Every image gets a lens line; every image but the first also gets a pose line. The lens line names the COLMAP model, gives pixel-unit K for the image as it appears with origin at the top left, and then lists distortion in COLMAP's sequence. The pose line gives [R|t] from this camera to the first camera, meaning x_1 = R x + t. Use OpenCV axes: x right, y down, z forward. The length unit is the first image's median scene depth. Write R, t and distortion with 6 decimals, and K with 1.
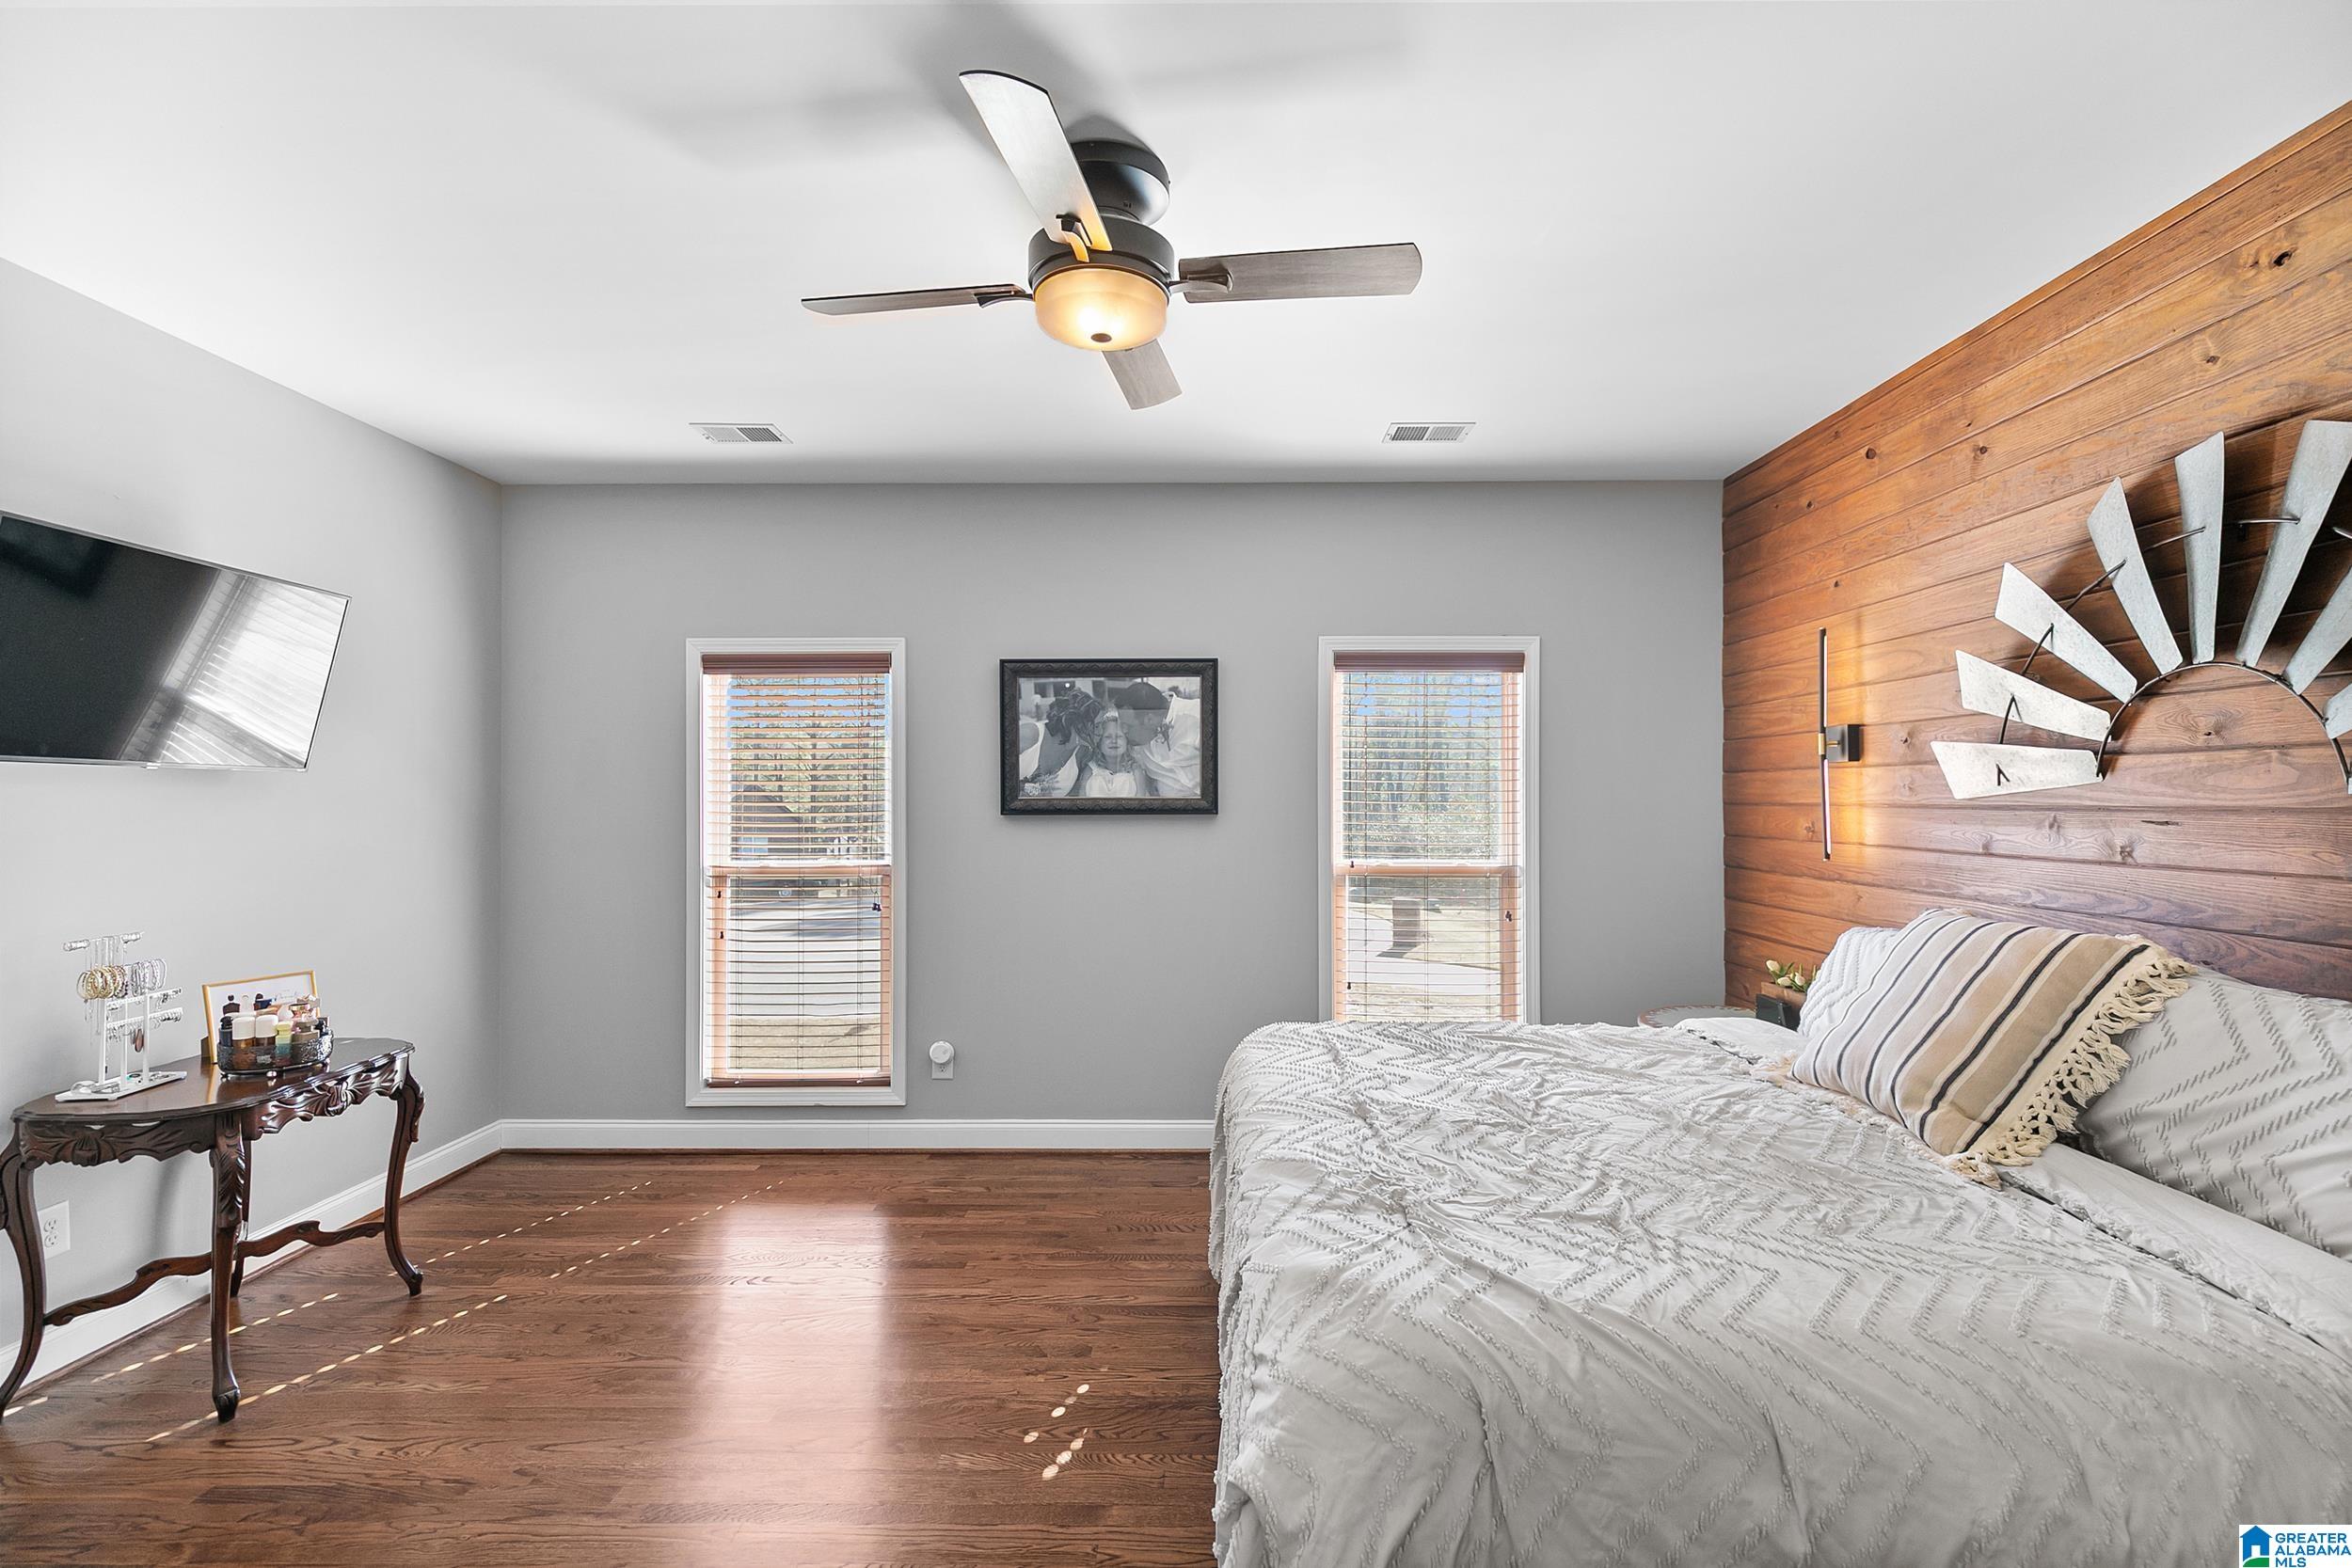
lens RADIAL K [[1067.1, 0, 1179.8], [0, 1067.1, 786.2], [0, 0, 1]] dist [0.008789, -0.000912]
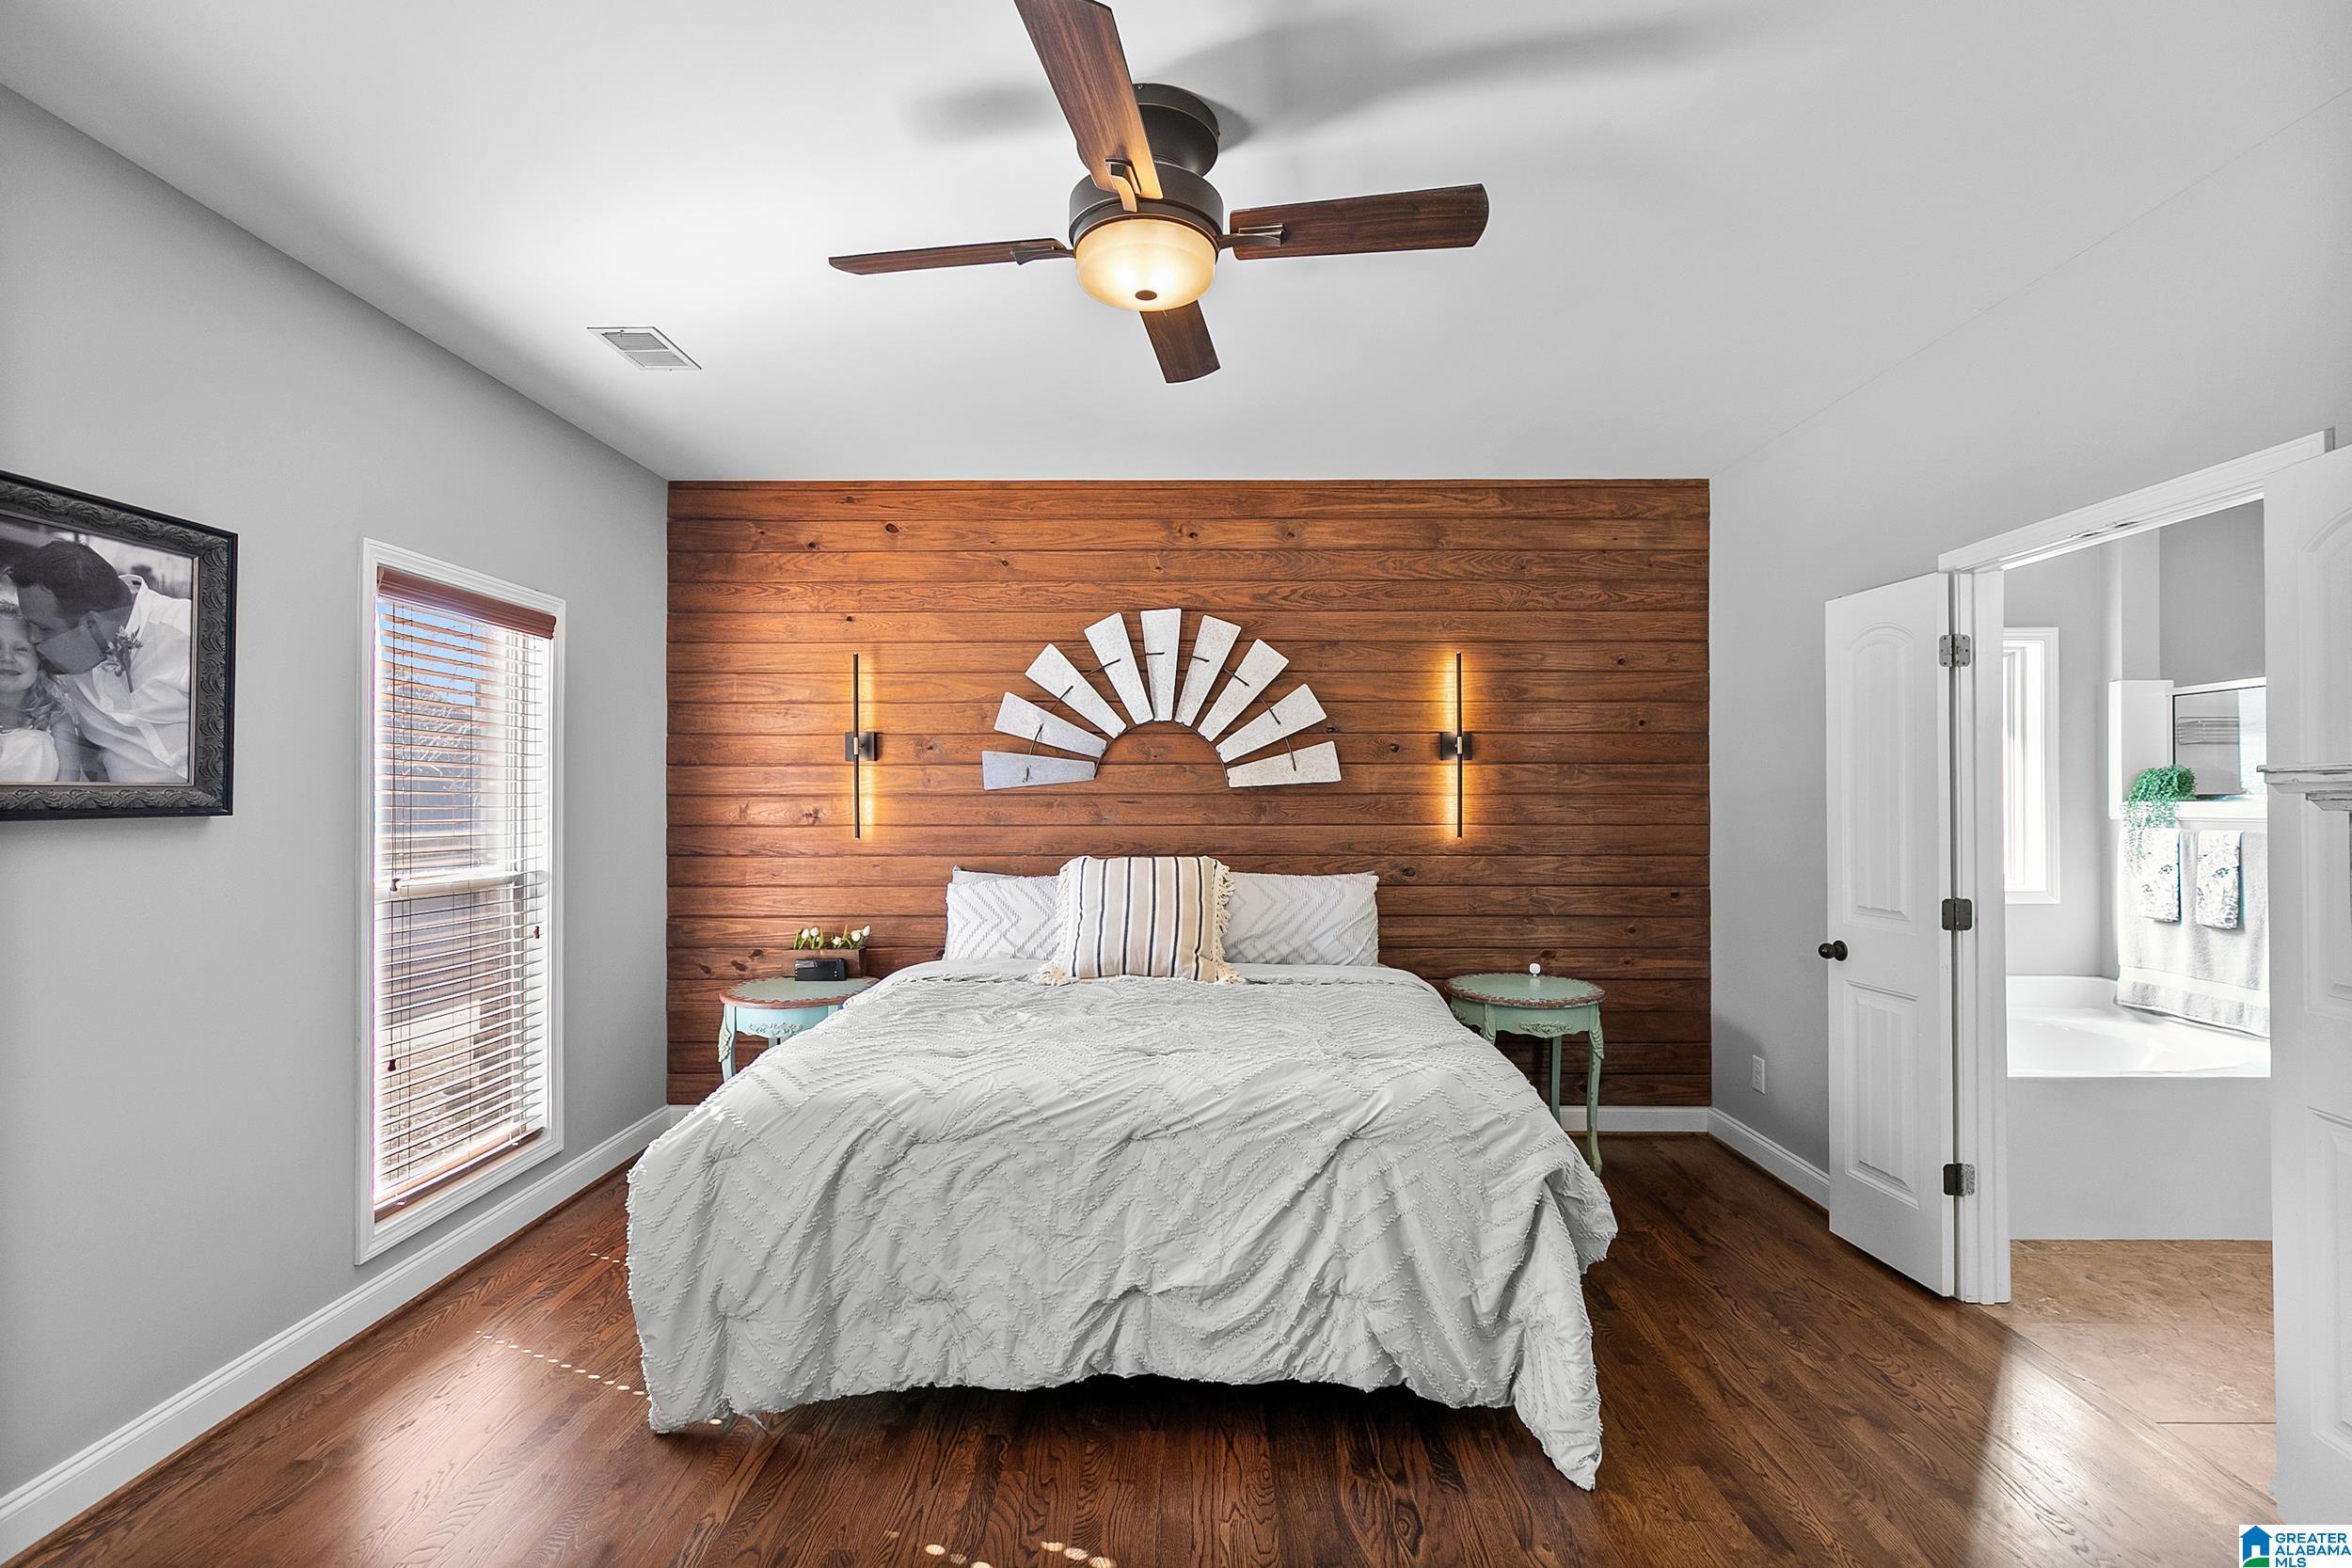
lens RADIAL K [[1067.1, 0, 1191.4], [0, 1067.1, 787.9], [0, 0, 1]] dist [0.008789, -0.000912]
pose [[-0.015965, 0.006849, 0.999849, -0.526890], [-0.008244, 0.999942, -0.006981, 0.011945], [-0.999839, -0.008354, -0.015908, 0.506121]]
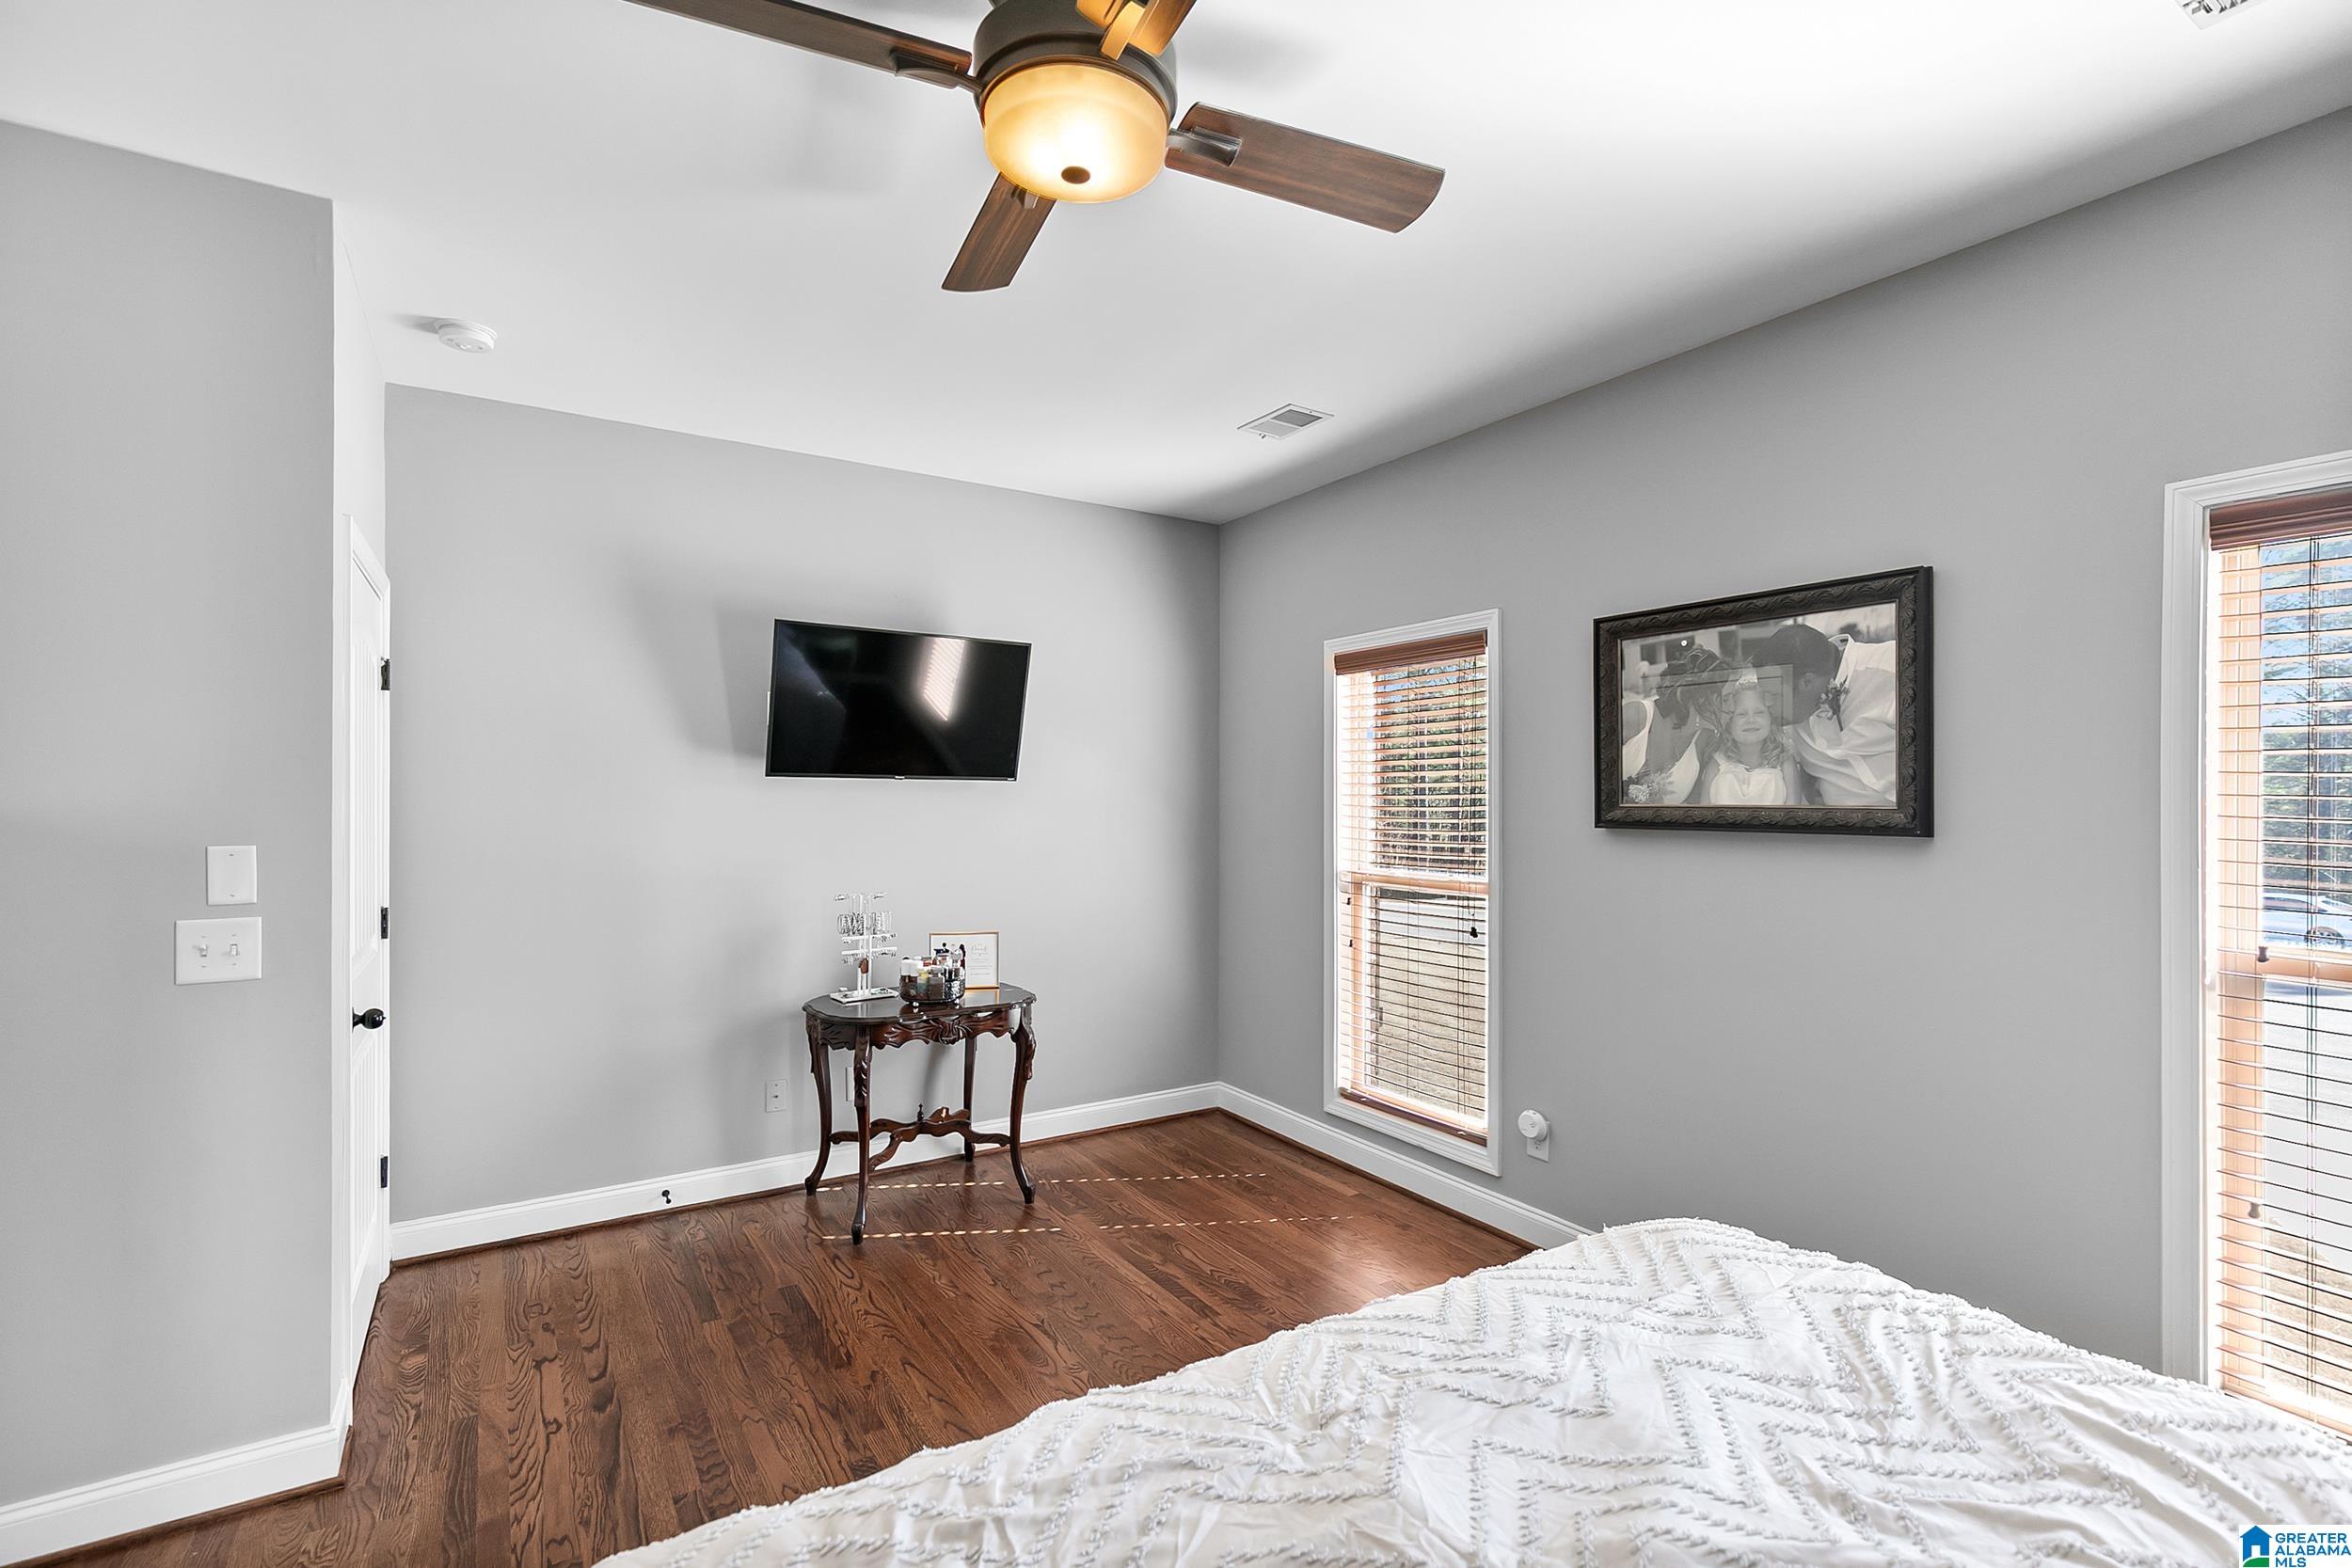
lens RADIAL K [[1067.1, 0, 1158.0], [0, 1067.1, 790.0], [0, 0, 1]] dist [0.008789, -0.000912]
pose [[0.546429, -0.000344, -0.837505, 0.291428], [0.006068, 0.999975, 0.003549, -0.003615], [0.837483, -0.007022, 0.546418, 0.333991]]
